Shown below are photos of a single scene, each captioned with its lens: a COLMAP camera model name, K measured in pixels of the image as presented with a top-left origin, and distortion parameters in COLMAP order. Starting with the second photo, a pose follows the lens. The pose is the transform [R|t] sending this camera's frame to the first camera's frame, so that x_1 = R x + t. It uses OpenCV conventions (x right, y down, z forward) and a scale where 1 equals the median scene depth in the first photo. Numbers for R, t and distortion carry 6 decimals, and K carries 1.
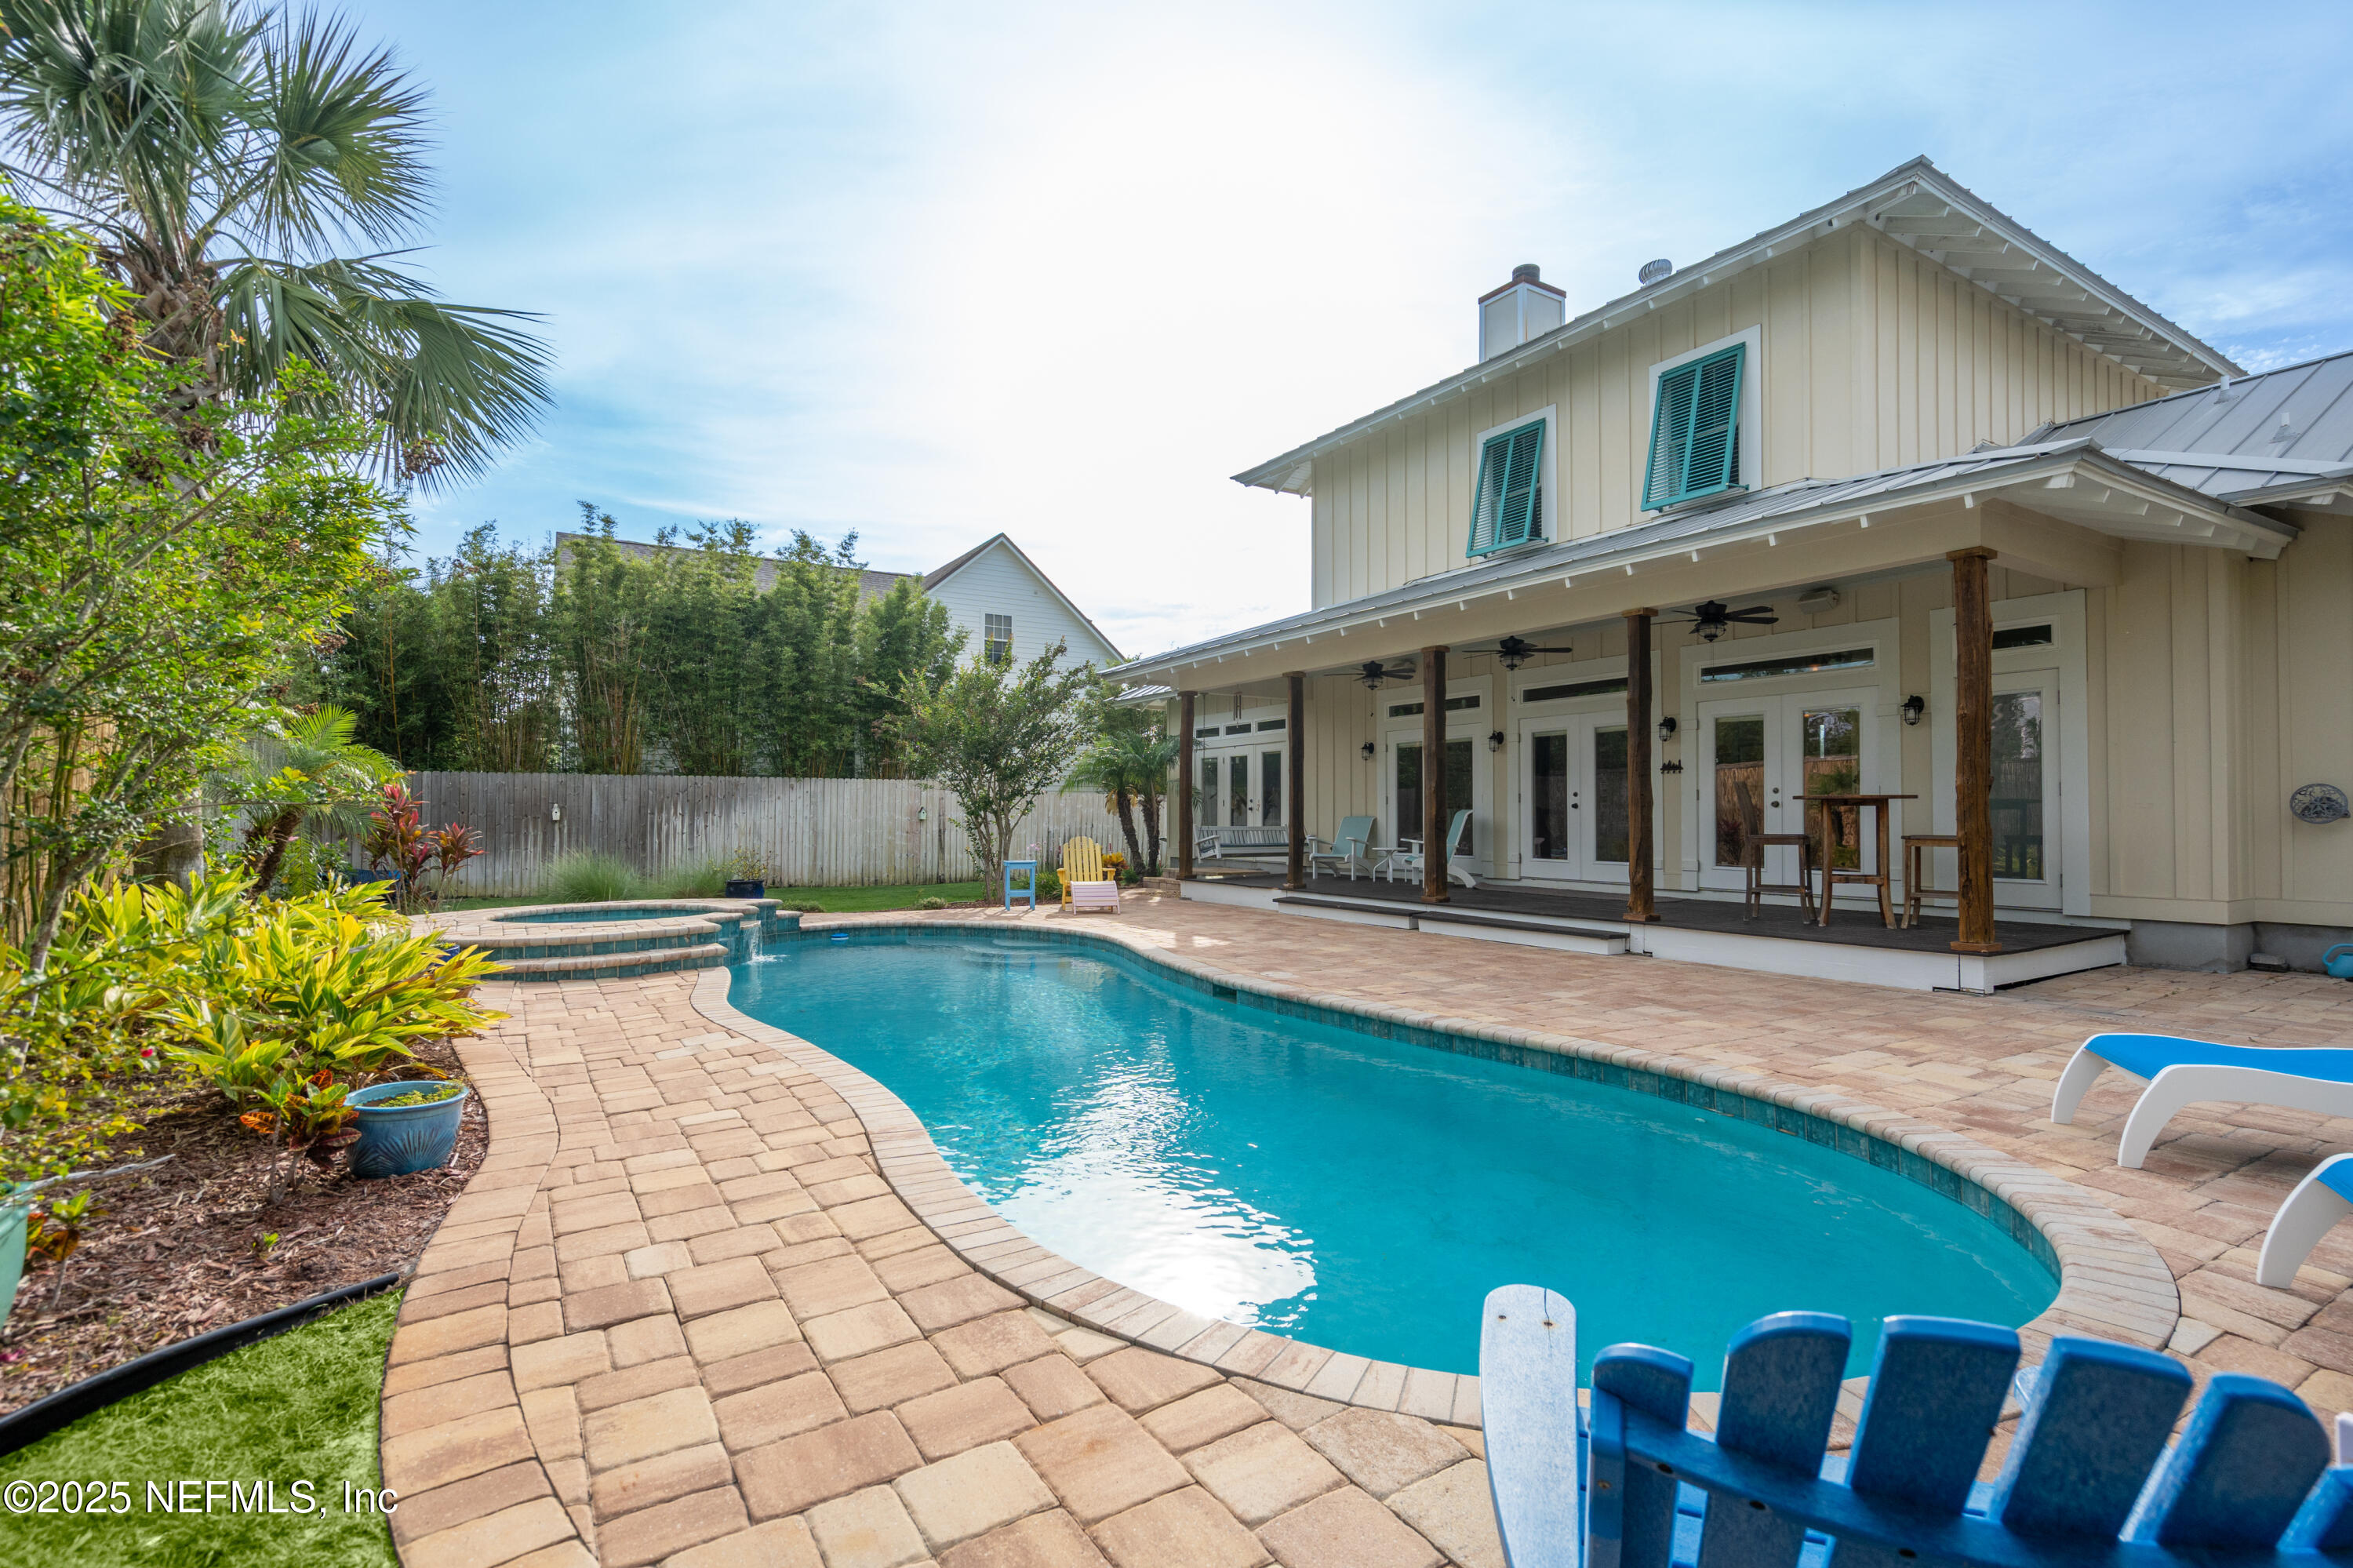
lens RADIAL K [[1108.0, 0, 1178.4], [0, 1108.0, 787.0], [0, 0, 1]] dist [-0.012394, 0.015397]
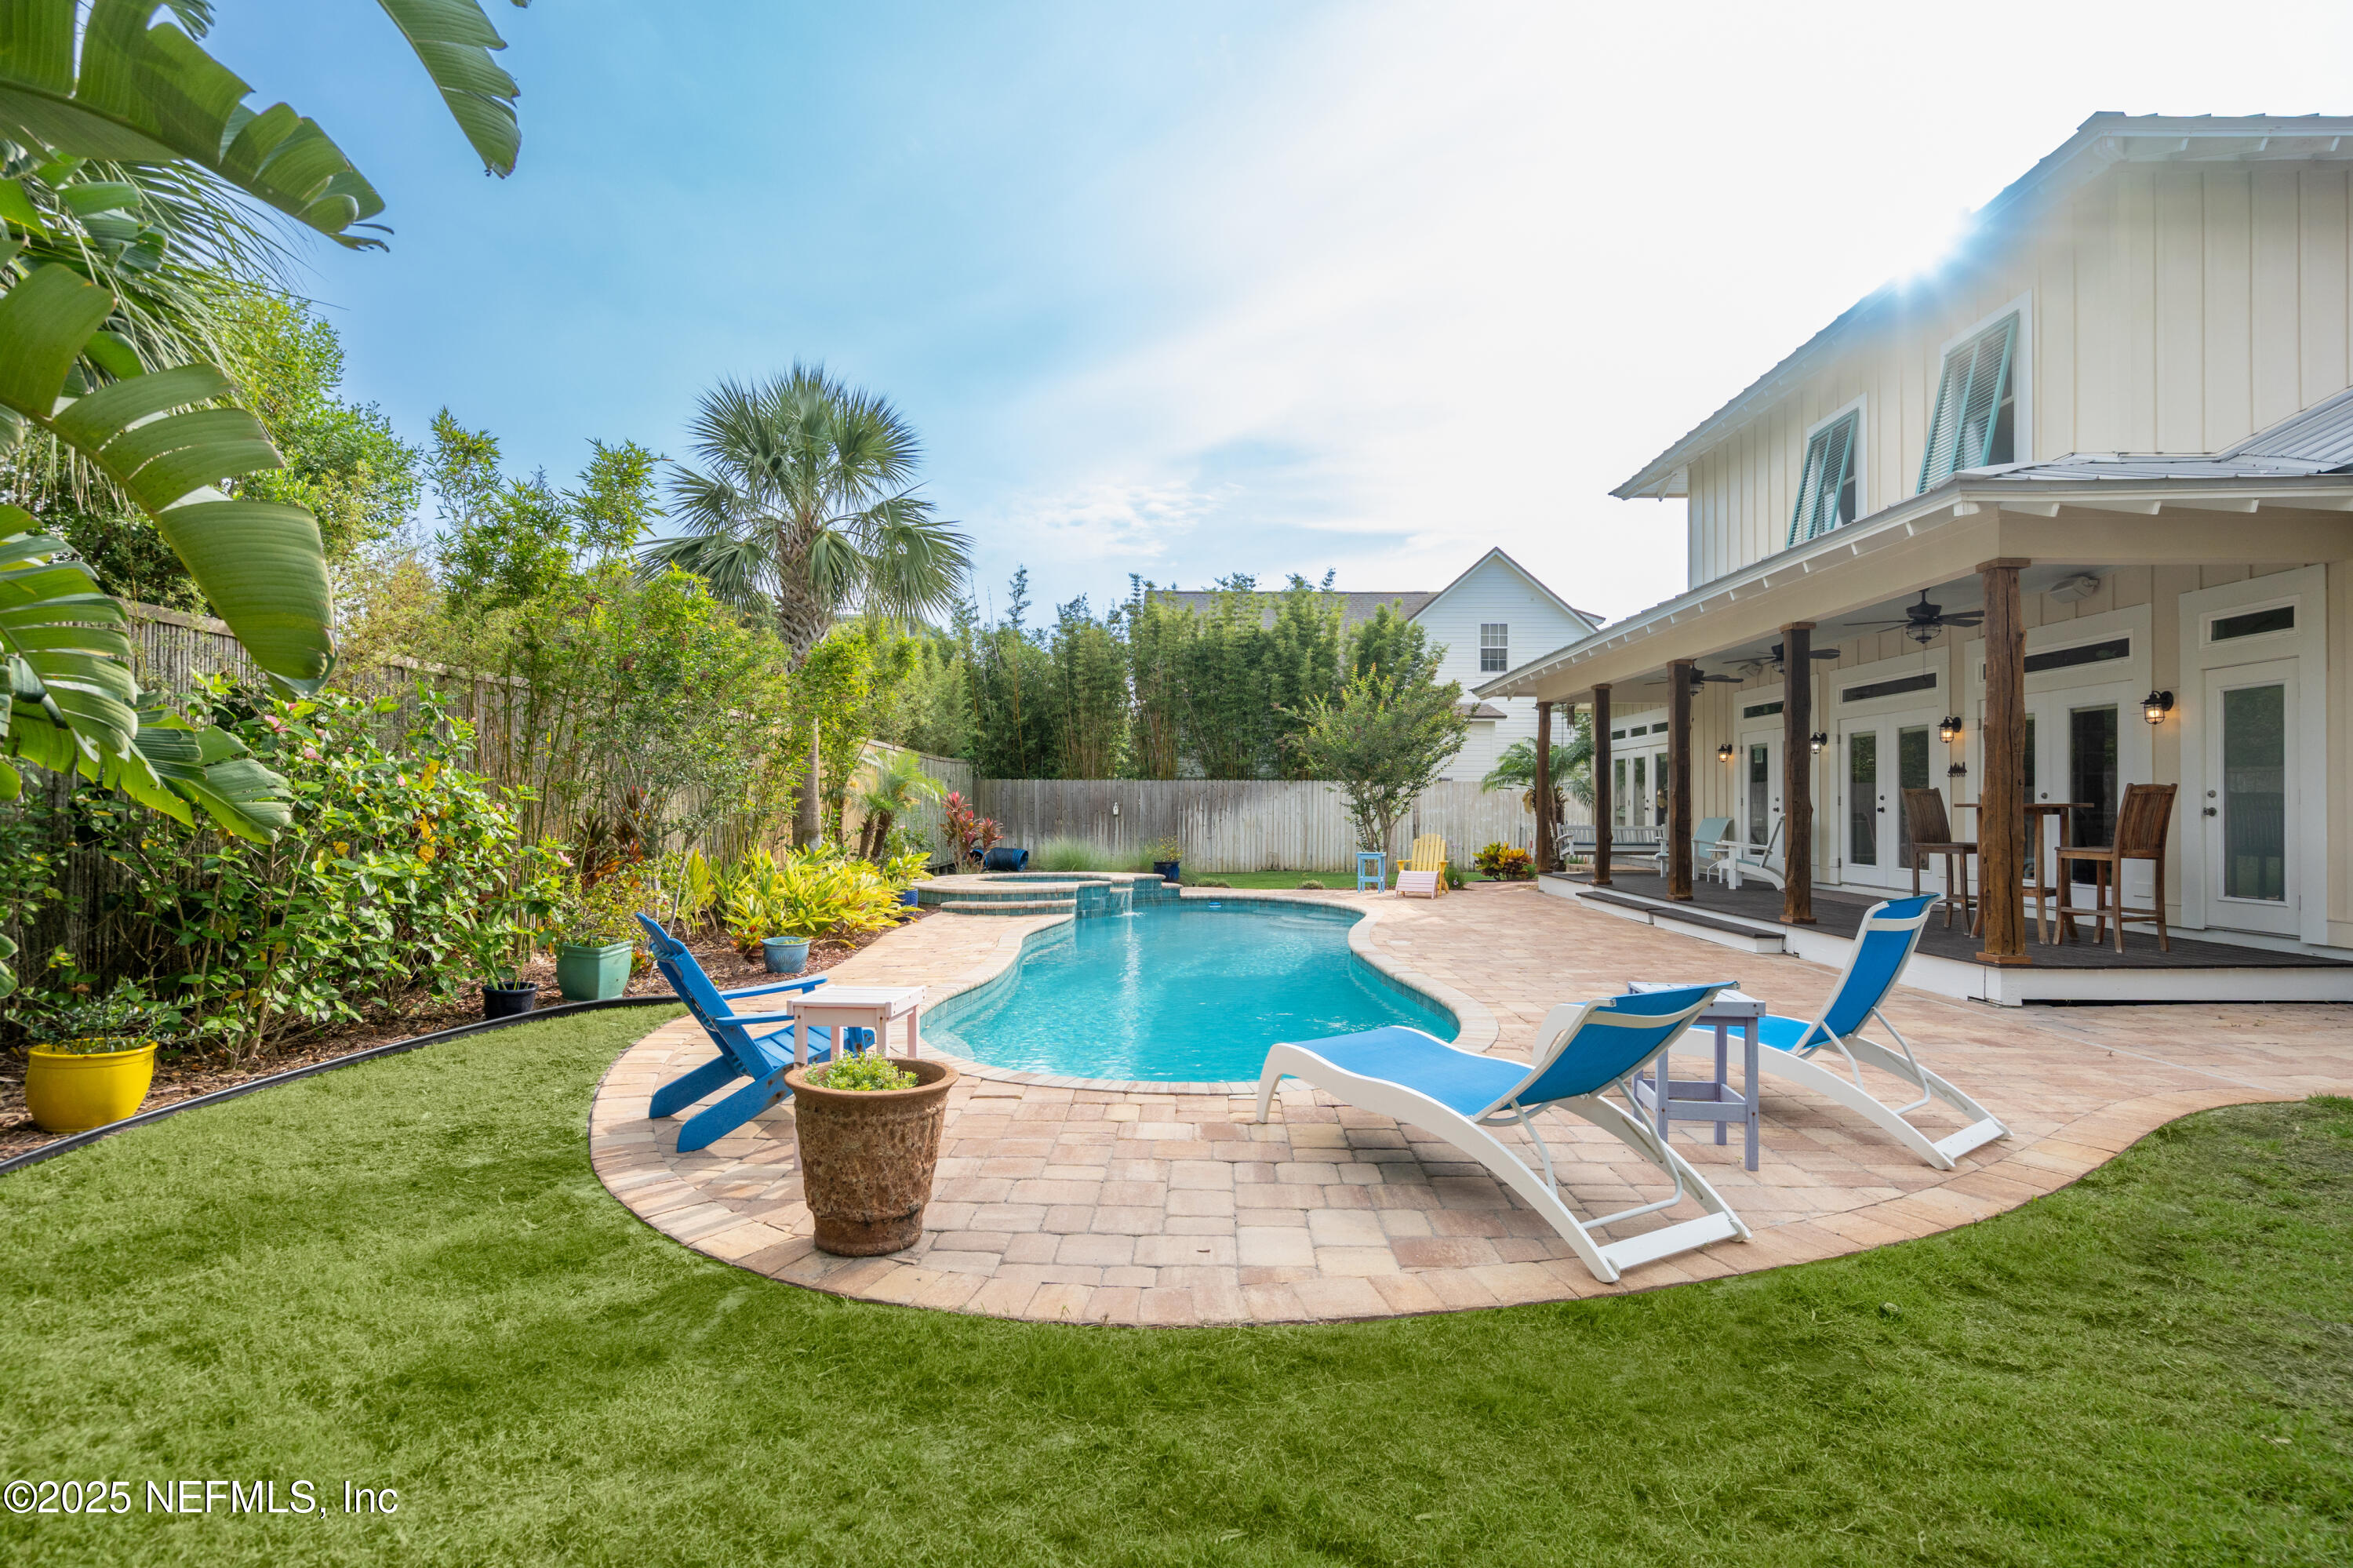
lens RADIAL K [[1108.0, 0, 1170.1], [0, 1108.0, 792.7], [0, 0, 1]] dist [-0.012394, 0.015397]
pose [[0.835590, -0.003707, -0.549341, 0.269566], [0.010320, 0.999907, 0.008951, -0.009398], [0.549257, -0.013148, 0.835550, -0.104805]]
